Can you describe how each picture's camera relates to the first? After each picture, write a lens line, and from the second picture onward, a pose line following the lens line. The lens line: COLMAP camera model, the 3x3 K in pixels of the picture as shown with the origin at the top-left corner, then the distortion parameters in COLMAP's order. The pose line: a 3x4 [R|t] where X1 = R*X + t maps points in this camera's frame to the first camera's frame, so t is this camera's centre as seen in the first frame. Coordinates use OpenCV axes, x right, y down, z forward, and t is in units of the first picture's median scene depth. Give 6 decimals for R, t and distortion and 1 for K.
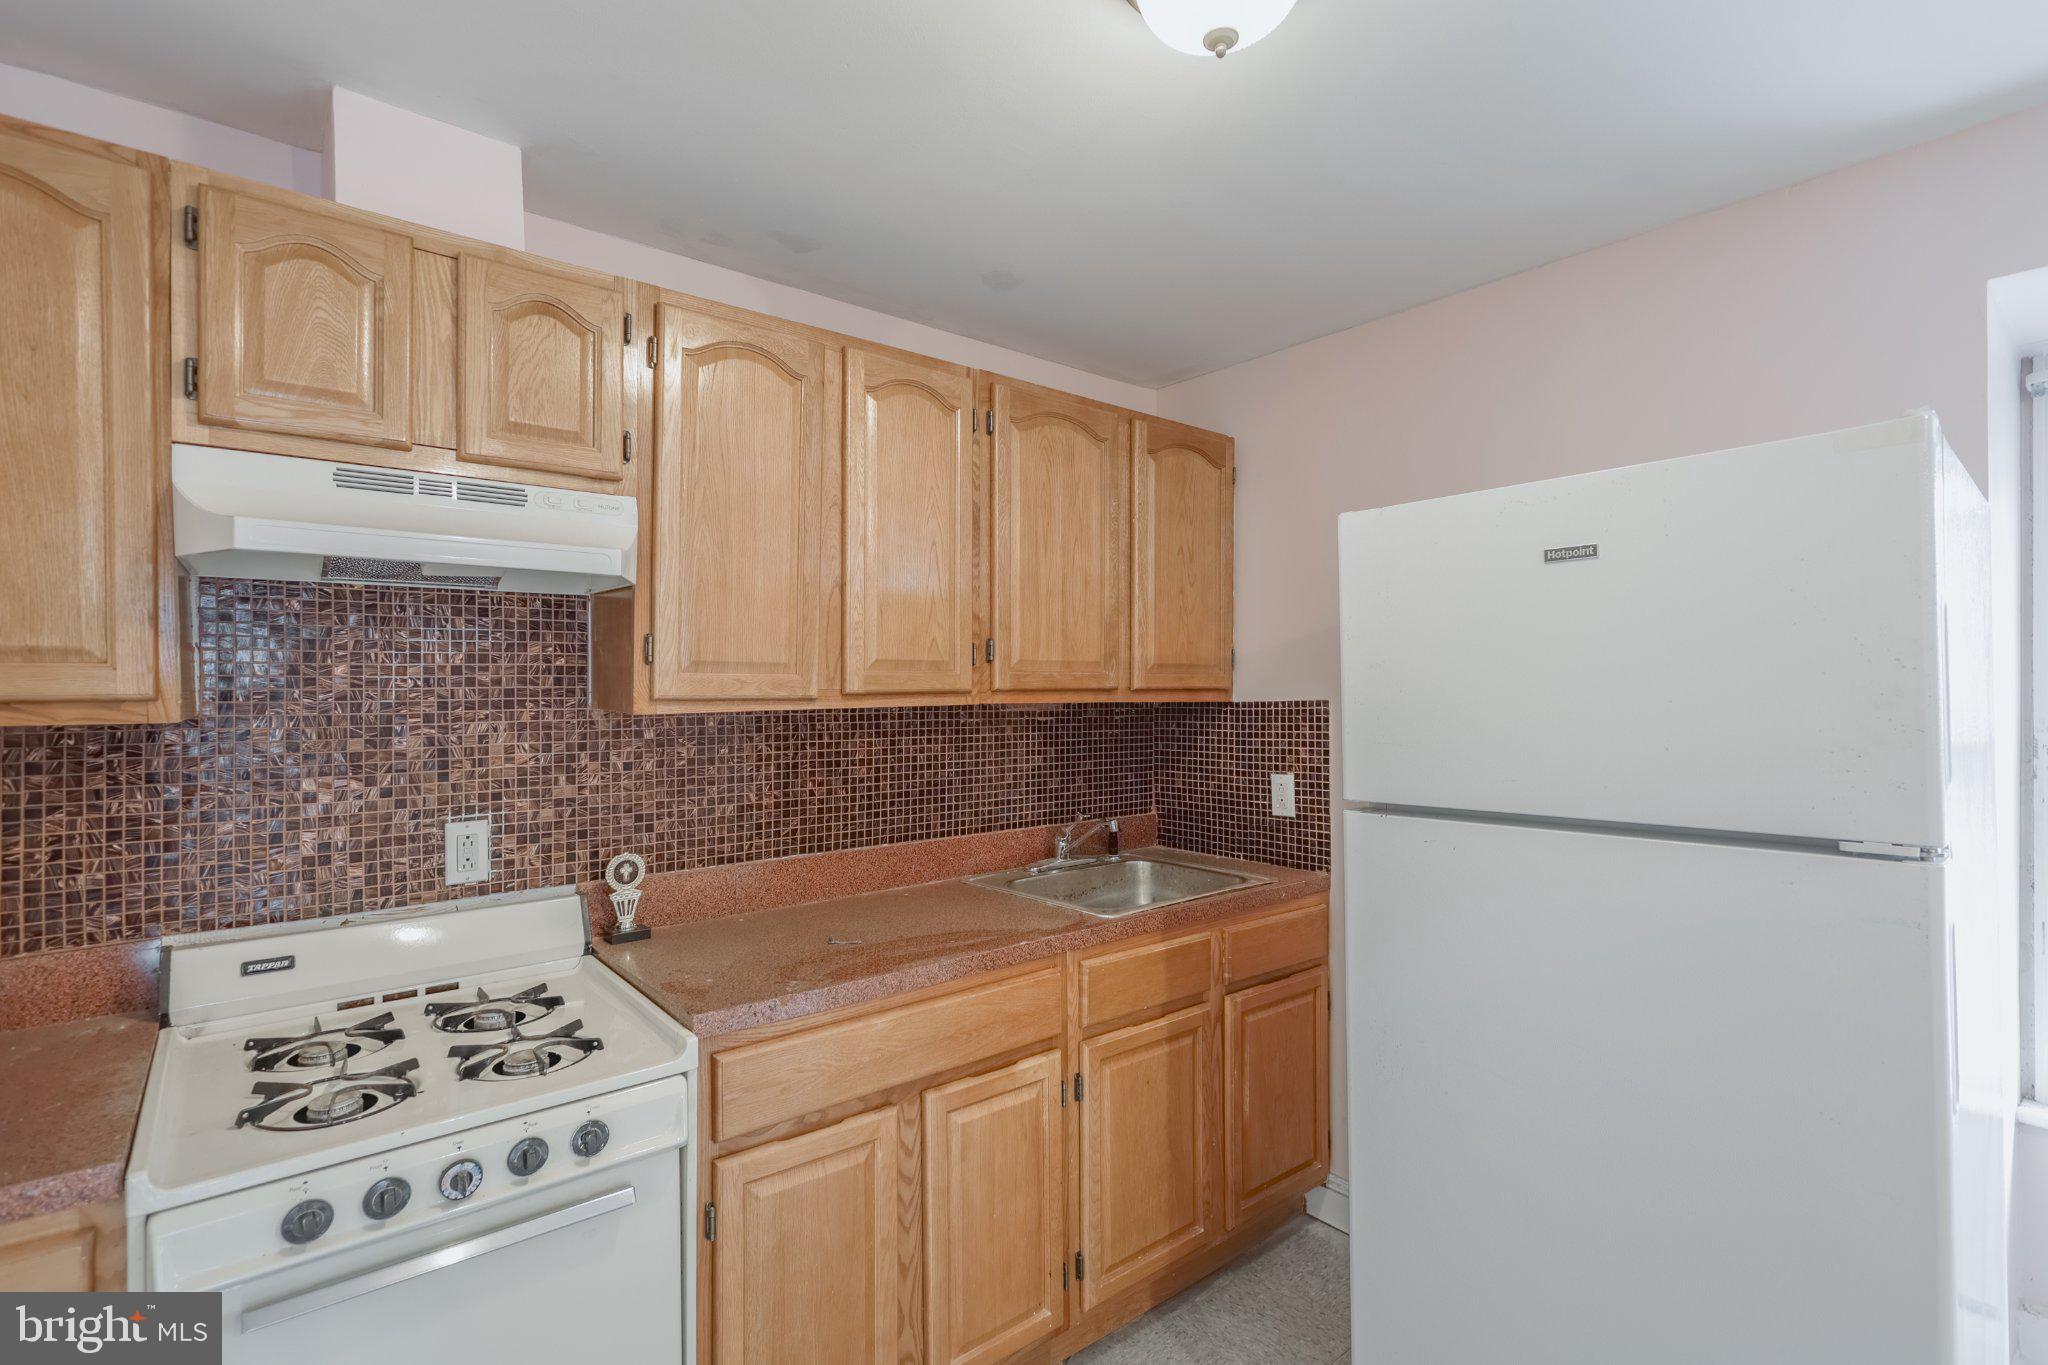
lens RADIAL K [[945.8, 0, 1023.4], [0, 945.8, 685.8], [0, 0, 1]] dist [-0.005294, 0.000509]
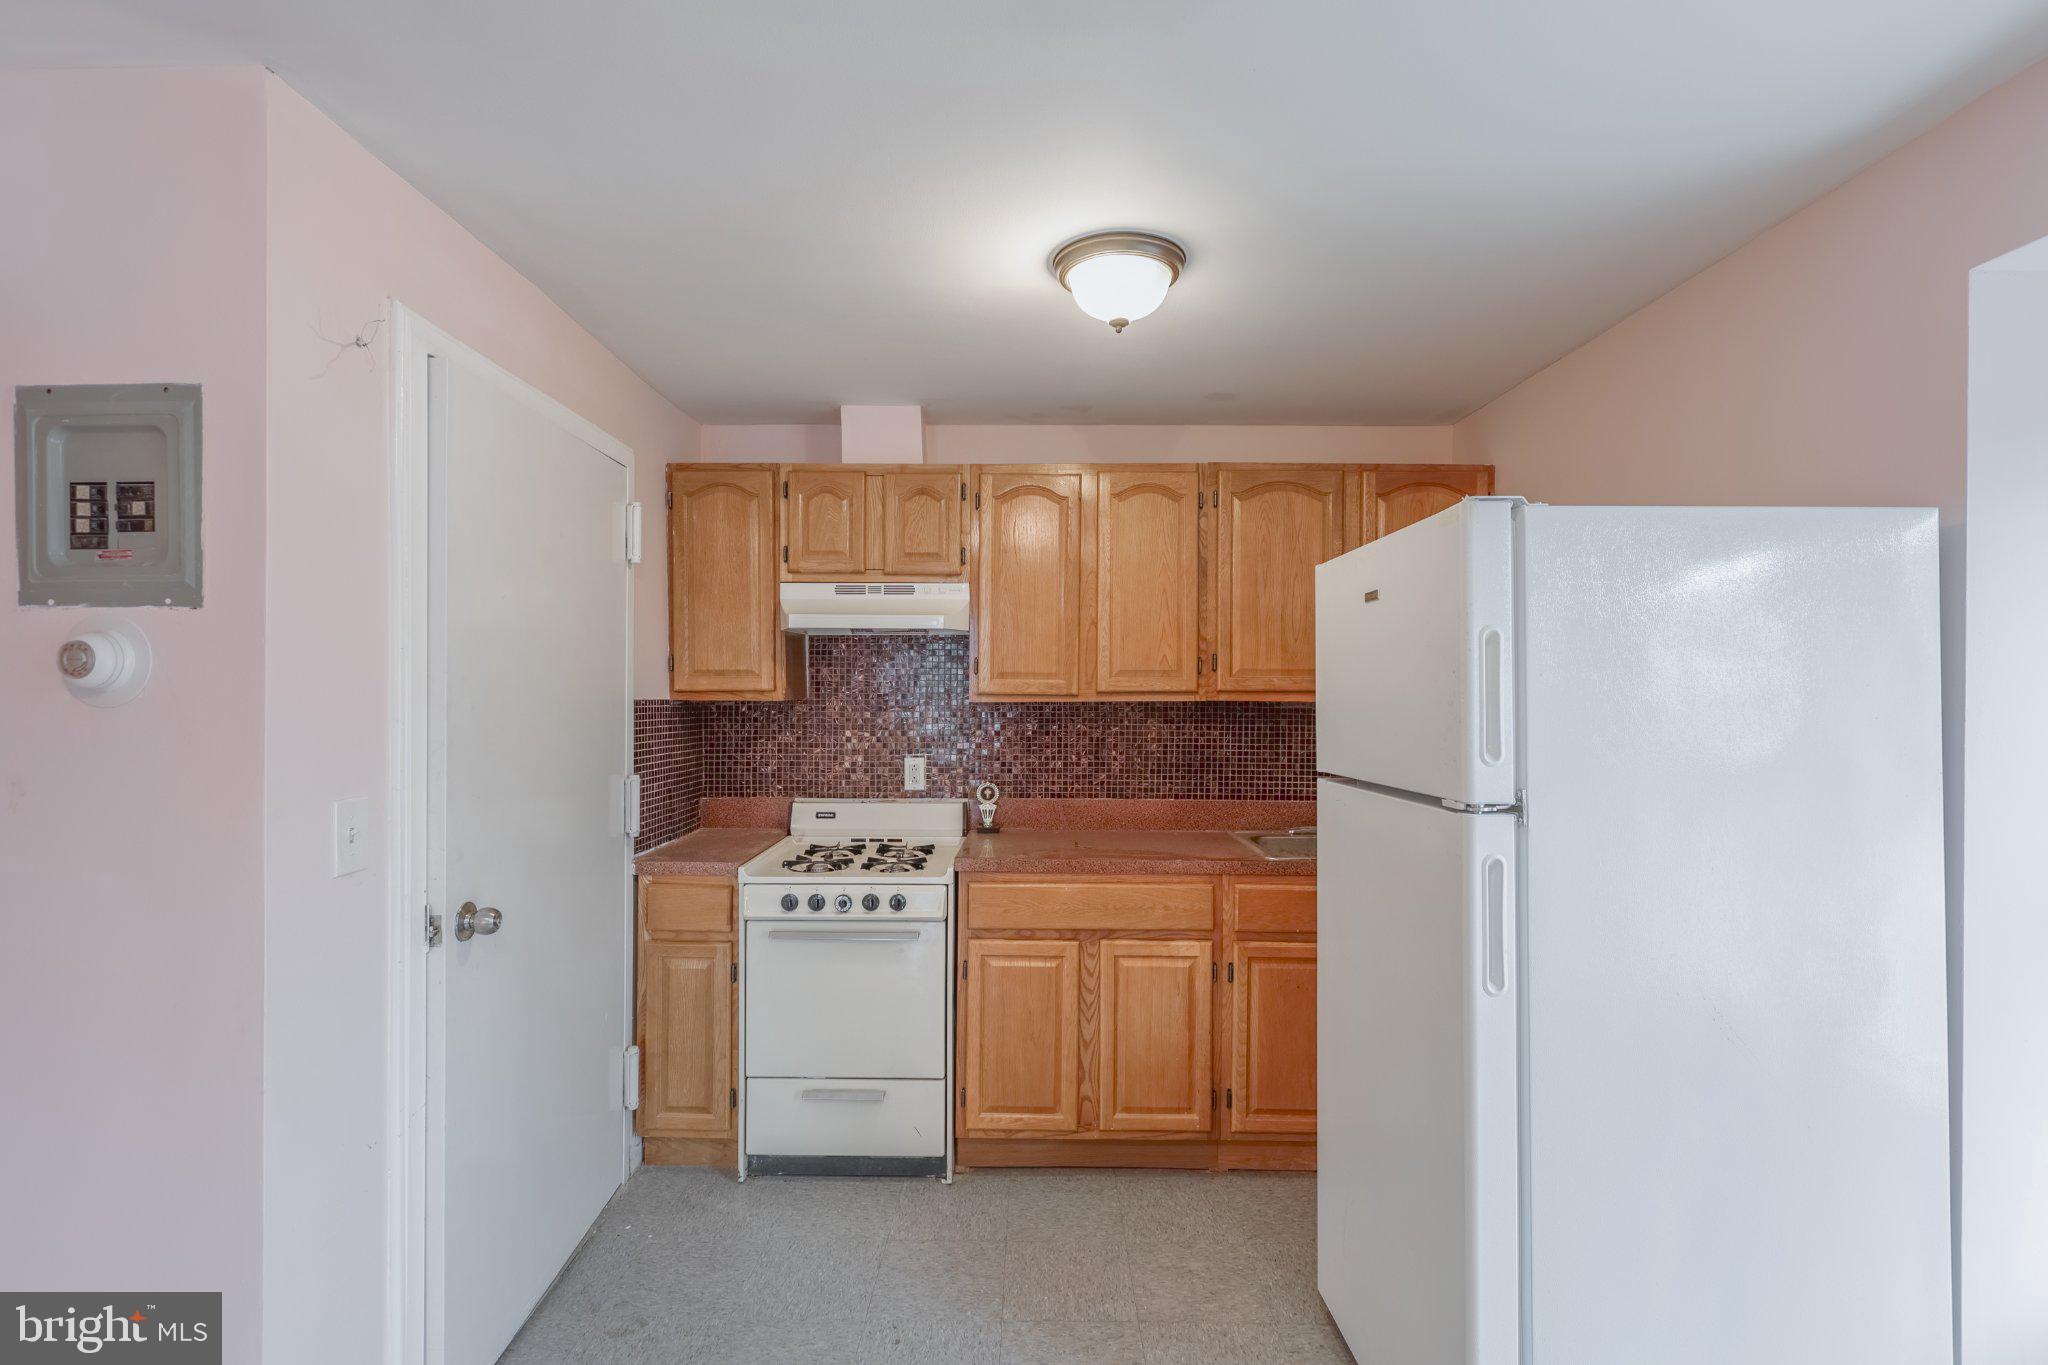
lens RADIAL K [[945.8, 0, 1024.9], [0, 945.8, 685.6], [0, 0, 1]] dist [-0.005294, 0.000509]
pose [[0.763736, 0.004164, -0.645515, 0.817696], [-0.006045, 0.999981, -0.000702, -0.000679], [0.645500, 0.004438, 0.763747, -0.310502]]
